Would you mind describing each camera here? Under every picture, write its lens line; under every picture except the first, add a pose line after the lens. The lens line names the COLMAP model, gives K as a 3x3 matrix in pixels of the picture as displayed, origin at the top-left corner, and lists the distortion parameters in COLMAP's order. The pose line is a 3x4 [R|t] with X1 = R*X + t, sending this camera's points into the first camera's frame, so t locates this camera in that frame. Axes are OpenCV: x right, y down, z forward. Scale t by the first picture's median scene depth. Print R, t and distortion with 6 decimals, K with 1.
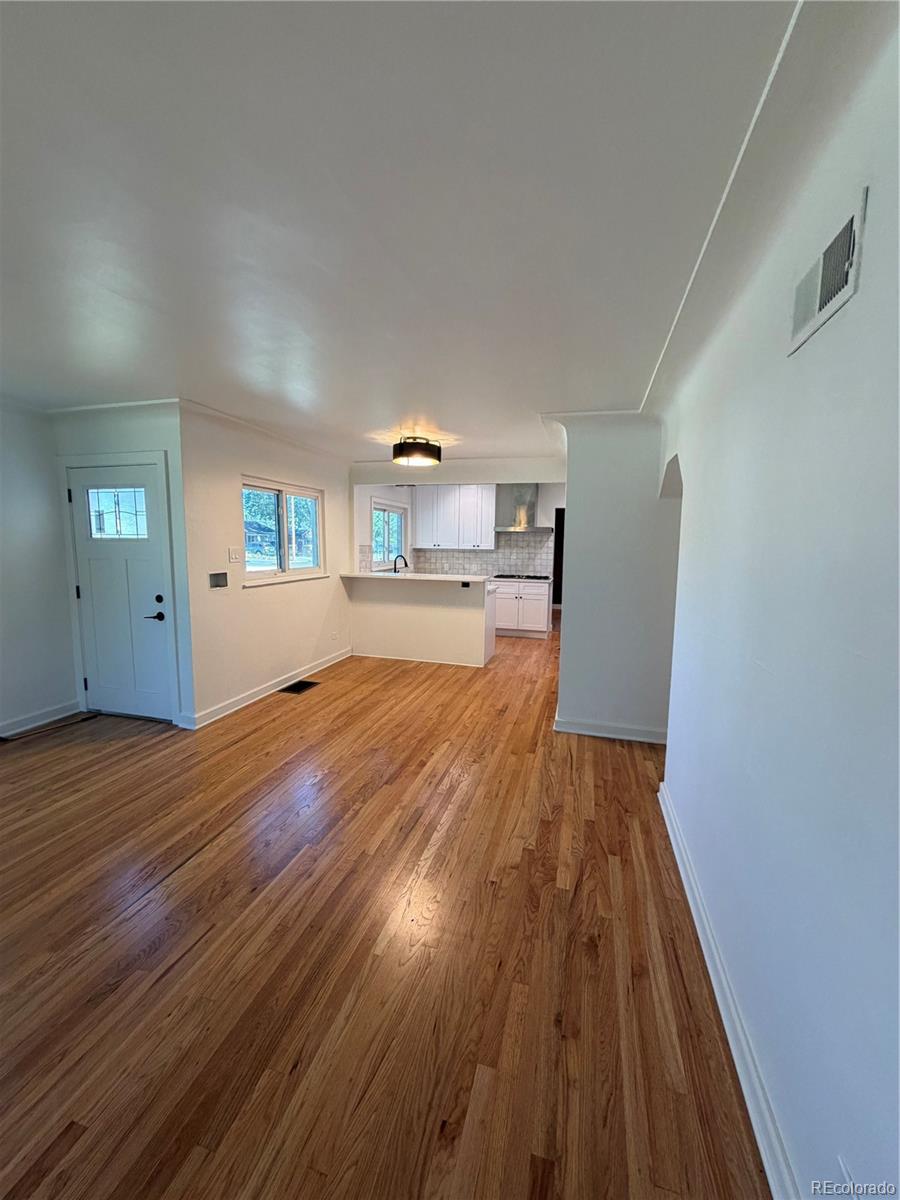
lens RADIAL K [[477.5, 0, 446.9], [0, 477.5, 595.7], [0, 0, 1]] dist [-0.000676, 0.000237]
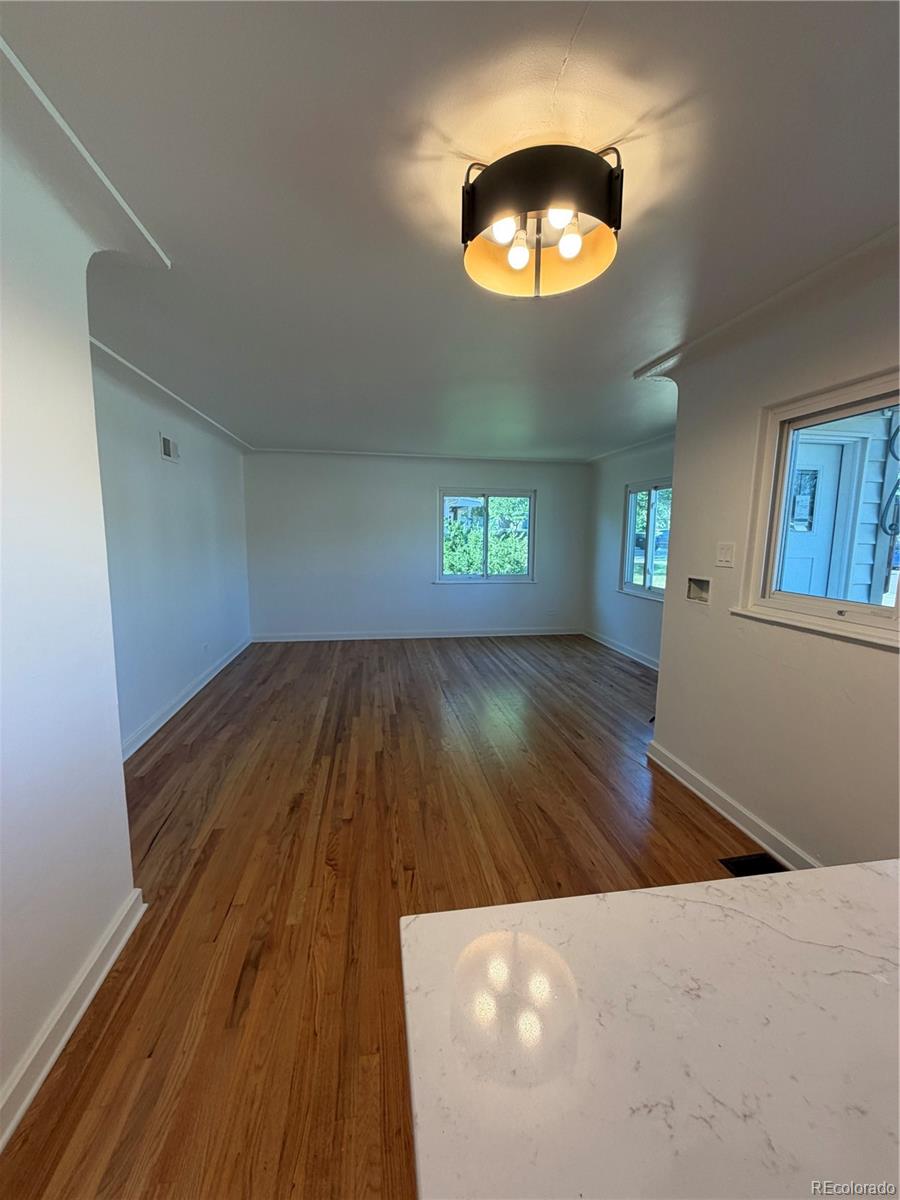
lens RADIAL K [[477.5, 0, 449.6], [0, 477.5, 595.1], [0, 0, 1]] dist [-0.000676, 0.000237]
pose [[-0.902060, 0.034188, -0.430254, 0.072612], [-0.070181, 0.971973, 0.224373, -0.080090], [0.425866, 0.232594, -0.874379, 0.756806]]
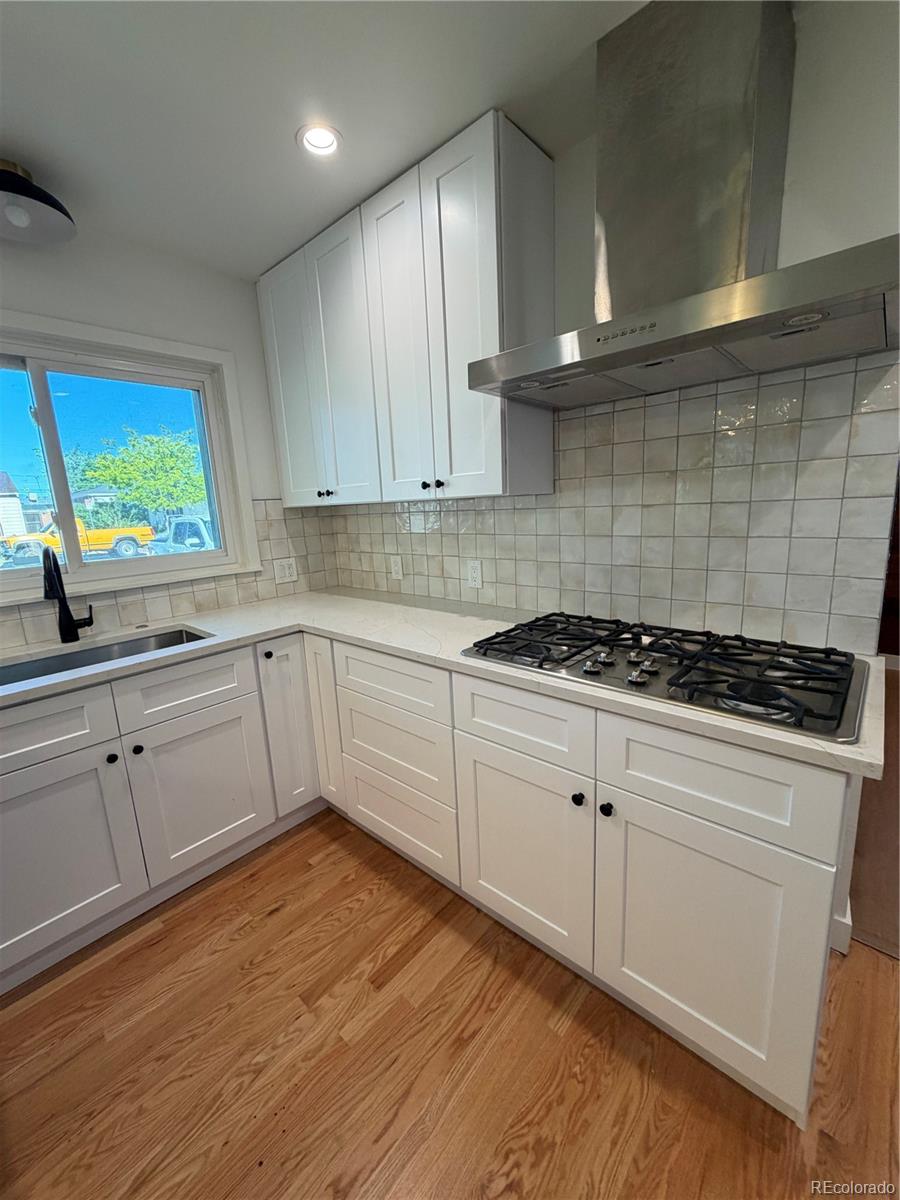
lens RADIAL K [[477.5, 0, 449.4], [0, 477.5, 597.2], [0, 0, 1]] dist [-0.000676, 0.000237]
pose [[0.897184, 0.029905, -0.440643, 0.172514], [0.010537, 0.995972, 0.089046, -0.075516], [0.441531, -0.084534, 0.893255, 0.841633]]
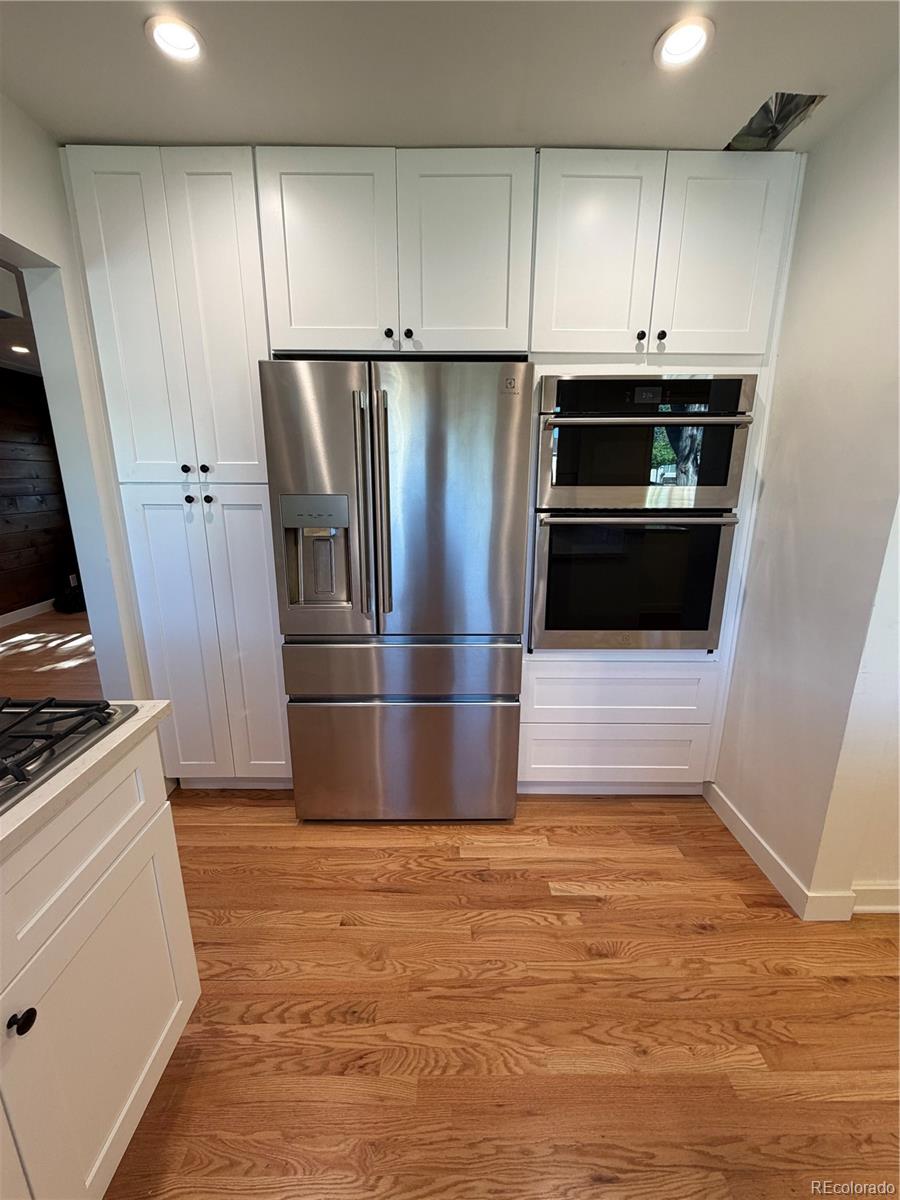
lens RADIAL K [[477.5, 0, 446.7], [0, 477.5, 595.6], [0, 0, 1]] dist [-0.000676, 0.000237]
pose [[-0.284909, -0.245444, 0.926598, 0.066147], [0.105965, 0.952672, 0.284933, -0.091369], [-0.952680, 0.179367, -0.245416, 0.920393]]
